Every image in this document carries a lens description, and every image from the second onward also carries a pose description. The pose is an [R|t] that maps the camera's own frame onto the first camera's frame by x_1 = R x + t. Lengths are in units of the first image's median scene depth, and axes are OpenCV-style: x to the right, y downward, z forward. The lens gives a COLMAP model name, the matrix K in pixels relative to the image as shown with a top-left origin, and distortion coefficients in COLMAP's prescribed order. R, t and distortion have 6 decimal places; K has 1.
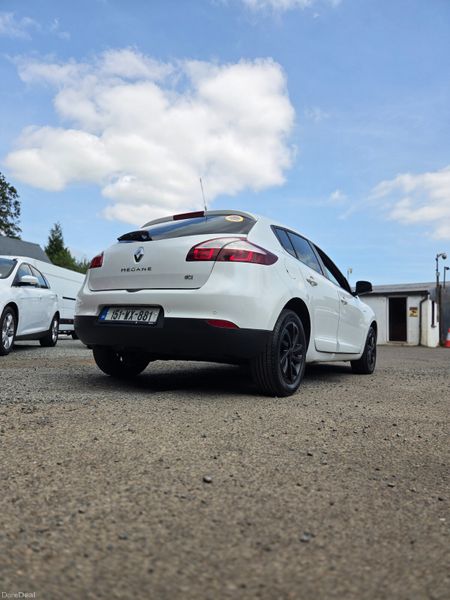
lens RADIAL K [[394.7, 0, 225.0], [0, 394.7, 300.0], [0, 0, 1]] dist [0.060517, -0.040856]
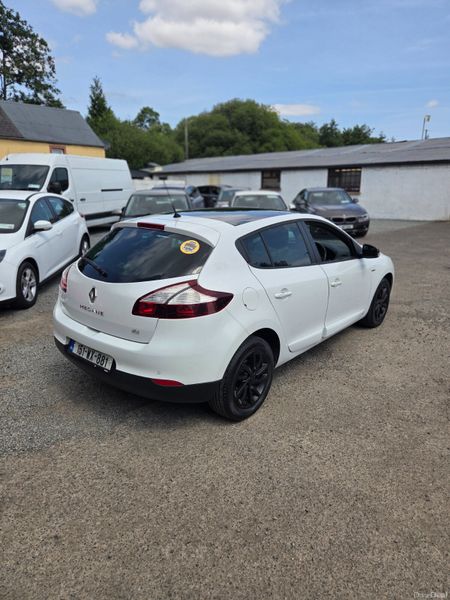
lens RADIAL K [[394.7, 0, 225.0], [0, 394.7, 300.0], [0, 0, 1]] dist [0.060517, -0.040856]
pose [[0.988820, 0.006679, -0.148961, 0.171446], [0.046493, 0.935384, 0.350564, -0.288684], [0.141677, -0.353571, 0.924616, 0.081435]]
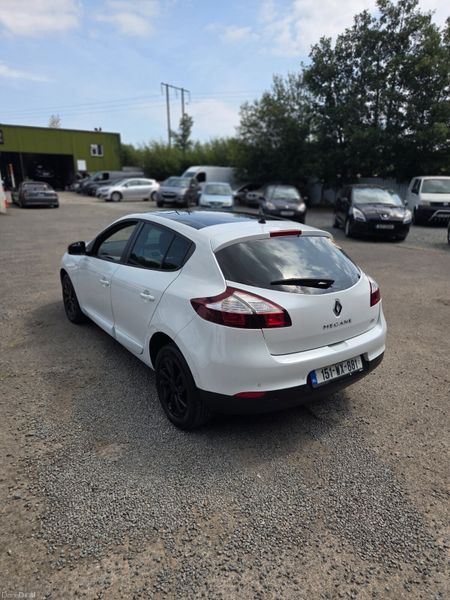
lens RADIAL K [[394.7, 0, 225.0], [0, 394.7, 300.0], [0, 0, 1]] dist [0.060517, -0.040856]
pose [[0.403067, -0.289391, 0.868211, -0.762498], [-0.080193, 0.933870, 0.348505, -0.293698], [-0.911650, -0.210095, 0.353205, 0.606075]]
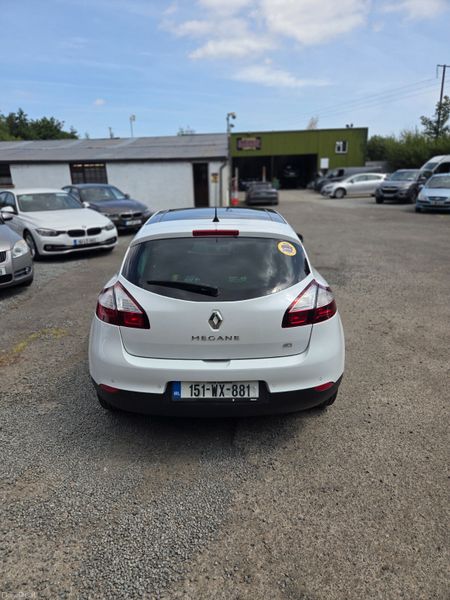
lens RADIAL K [[394.7, 0, 225.0], [0, 394.7, 300.0], [0, 0, 1]] dist [0.060517, -0.040856]
pose [[0.847969, -0.203399, 0.489466, -0.397429], [0.003338, 0.925472, 0.378800, -0.310309], [-0.530035, -0.319577, 0.785451, 0.231466]]
